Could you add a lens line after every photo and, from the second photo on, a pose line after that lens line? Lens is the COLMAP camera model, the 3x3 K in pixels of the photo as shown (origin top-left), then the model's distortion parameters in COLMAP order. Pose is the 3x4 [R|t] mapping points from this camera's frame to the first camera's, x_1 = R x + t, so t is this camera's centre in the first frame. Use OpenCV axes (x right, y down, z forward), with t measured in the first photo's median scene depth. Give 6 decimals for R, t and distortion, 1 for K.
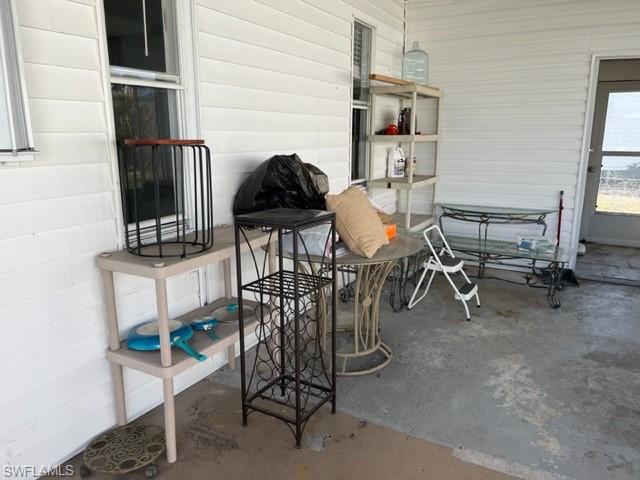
lens RADIAL K [[482.5, 0, 318.7], [0, 482.5, 238.2], [0, 0, 1]] dist [0.081572, -0.092590]
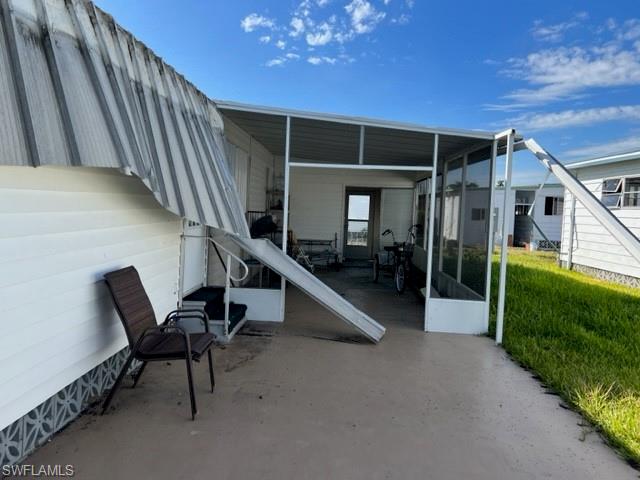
lens RADIAL K [[482.5, 0, 318.7], [0, 482.5, 238.2], [0, 0, 1]] dist [0.081572, -0.092590]
pose [[0.898558, 0.005319, 0.438822, -1.346570], [0.055031, 0.990668, -0.124692, 0.463597], [-0.435390, 0.136192, 0.889880, -2.348325]]
